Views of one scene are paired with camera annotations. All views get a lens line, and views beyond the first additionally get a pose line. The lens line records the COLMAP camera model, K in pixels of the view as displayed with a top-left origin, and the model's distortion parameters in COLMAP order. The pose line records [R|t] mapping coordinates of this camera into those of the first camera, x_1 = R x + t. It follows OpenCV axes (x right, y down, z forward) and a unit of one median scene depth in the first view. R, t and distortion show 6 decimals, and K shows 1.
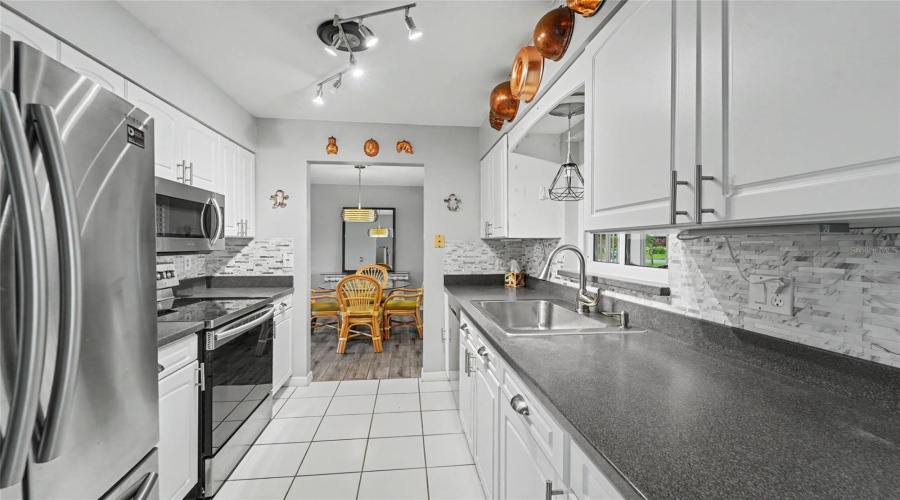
lens RADIAL K [[369.1, 0, 447.3], [0, 369.1, 247.3], [0, 0, 1]] dist [0.002439, -0.000911]
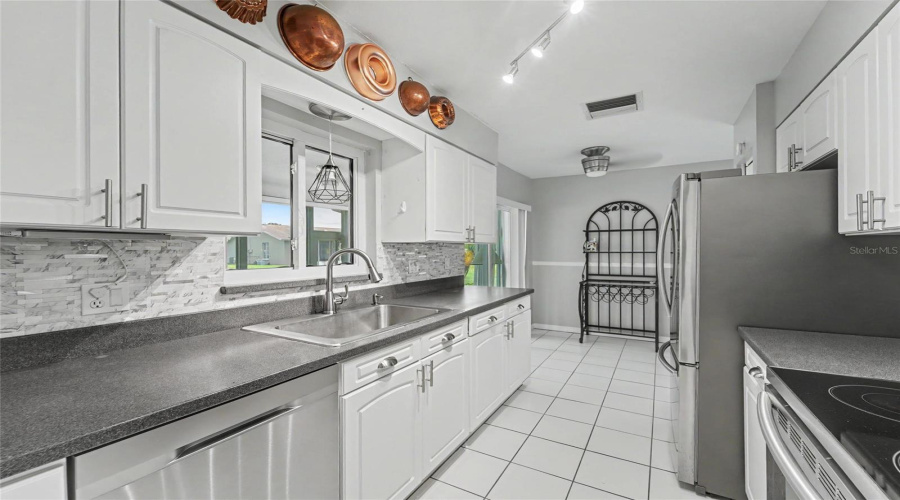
lens RADIAL K [[369.1, 0, 449.3], [0, 369.1, 248.1], [0, 0, 1]] dist [0.002439, -0.000911]
pose [[-0.803494, 0.000332, 0.595313, -0.427655], [0.006900, 0.999938, 0.008756, -0.013488], [-0.595273, 0.011143, -0.803446, 1.352995]]
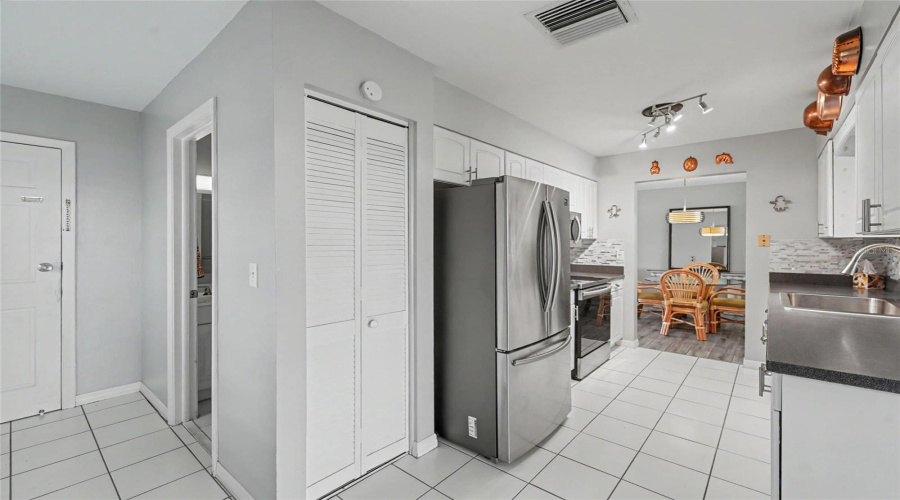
lens RADIAL K [[369.1, 0, 447.6], [0, 369.1, 243.5], [0, 0, 1]] dist [0.002439, -0.000911]
pose [[0.673999, -0.000457, -0.738732, 0.153939], [-0.005302, 0.999971, -0.005456, 0.002620], [0.738713, 0.007594, 0.673978, -0.407163]]
